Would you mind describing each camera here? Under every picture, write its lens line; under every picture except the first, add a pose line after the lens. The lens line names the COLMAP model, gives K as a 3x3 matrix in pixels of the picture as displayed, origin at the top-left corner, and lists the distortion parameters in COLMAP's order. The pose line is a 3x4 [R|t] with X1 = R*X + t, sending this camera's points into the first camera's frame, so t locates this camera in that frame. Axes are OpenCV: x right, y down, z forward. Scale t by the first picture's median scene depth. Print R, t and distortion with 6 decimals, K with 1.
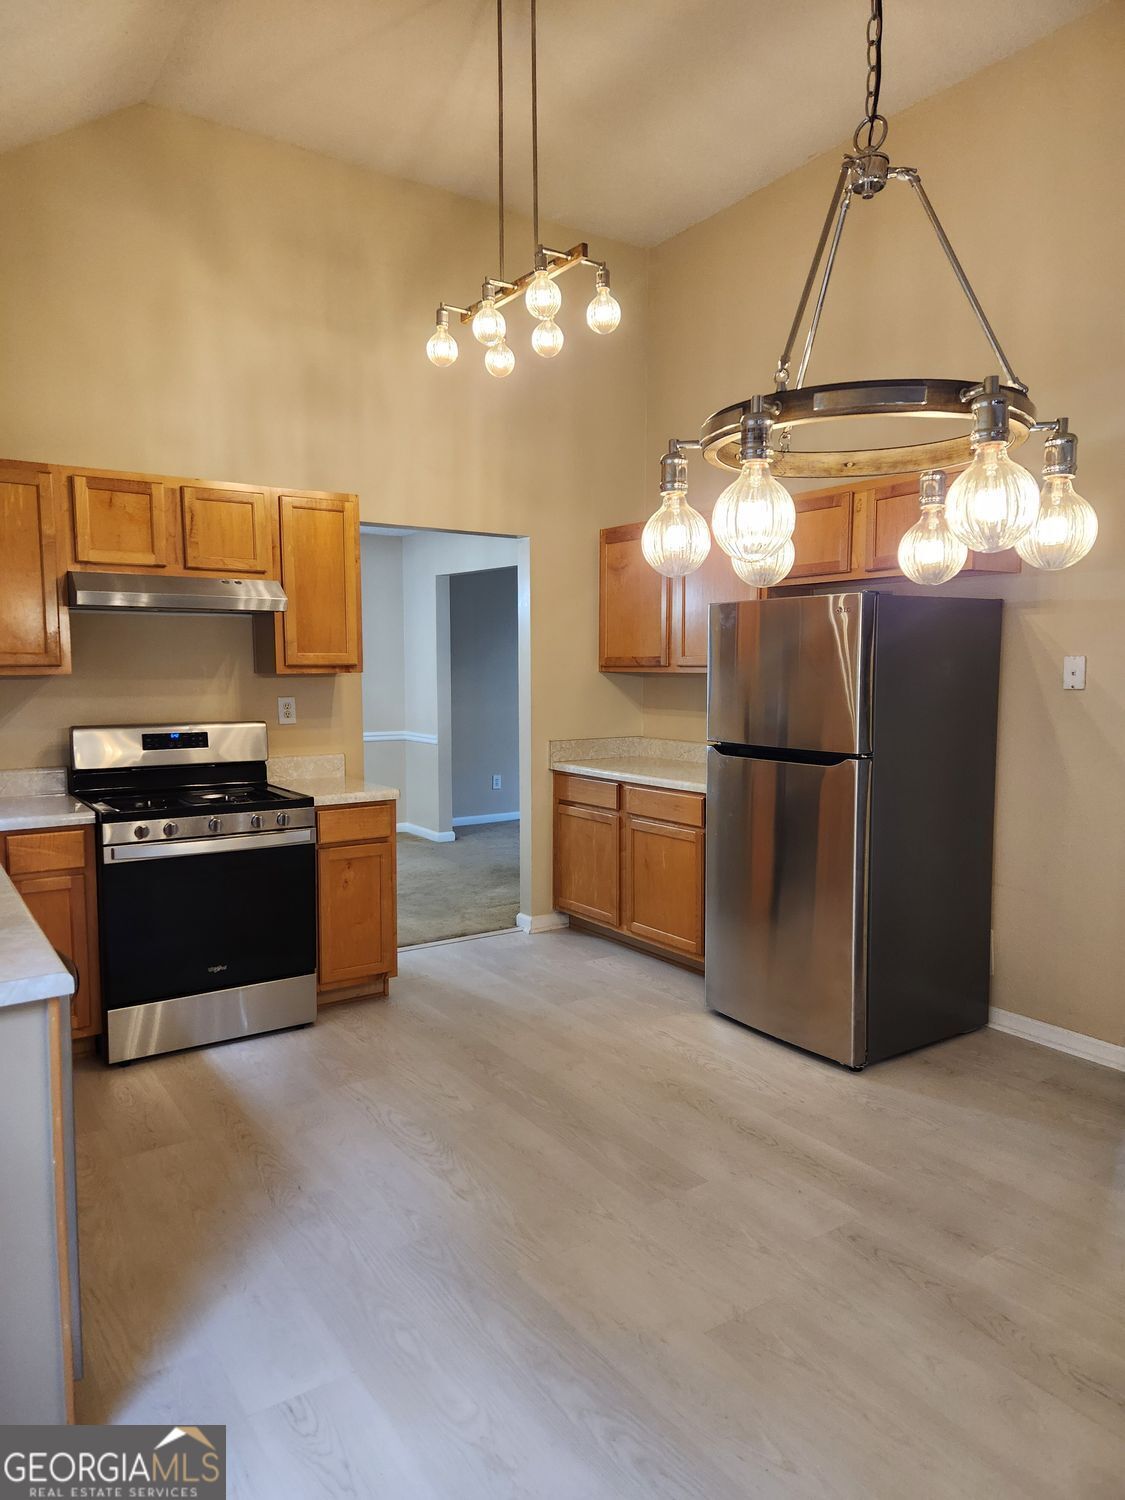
lens RADIAL K [[961.3, 0, 579.8], [0, 961.3, 744.8], [0, 0, 1]] dist [0.000268, -0.000377]
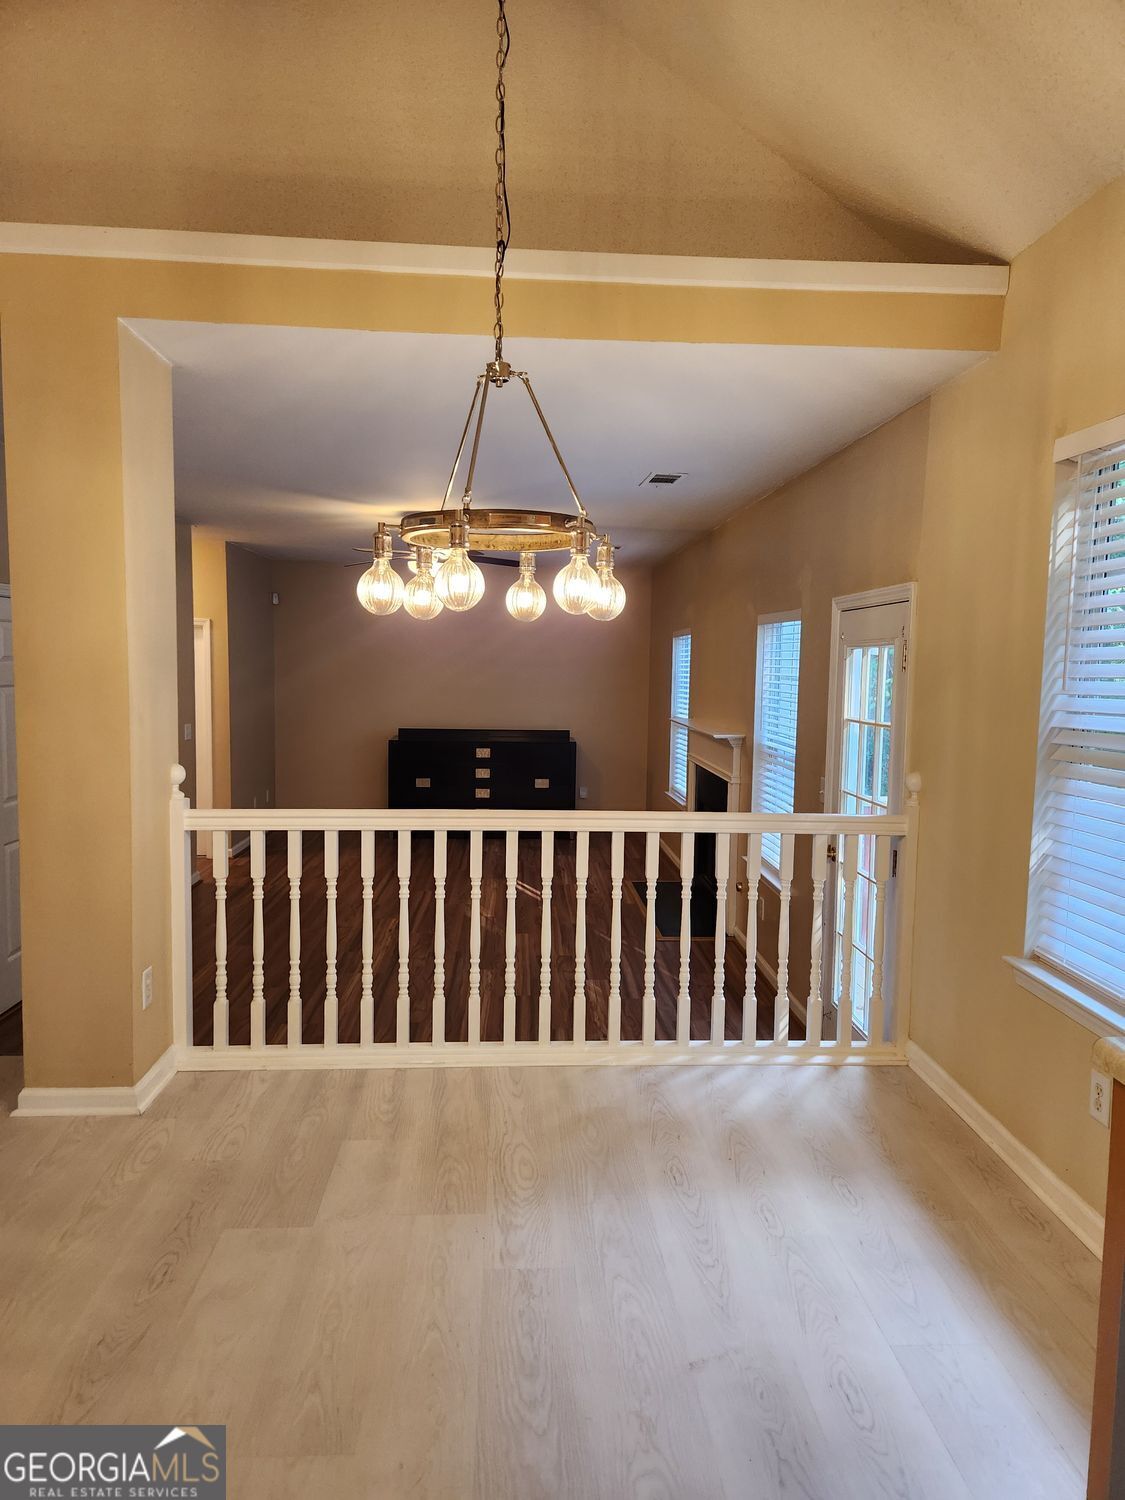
lens RADIAL K [[961.3, 0, 579.8], [0, 961.3, 744.8], [0, 0, 1]] dist [0.000268, -0.000377]
pose [[-0.849843, -0.059634, 0.523651, -0.230180], [0.018771, 0.989523, 0.143153, -0.064773], [-0.526702, 0.131487, -0.839819, 0.785622]]
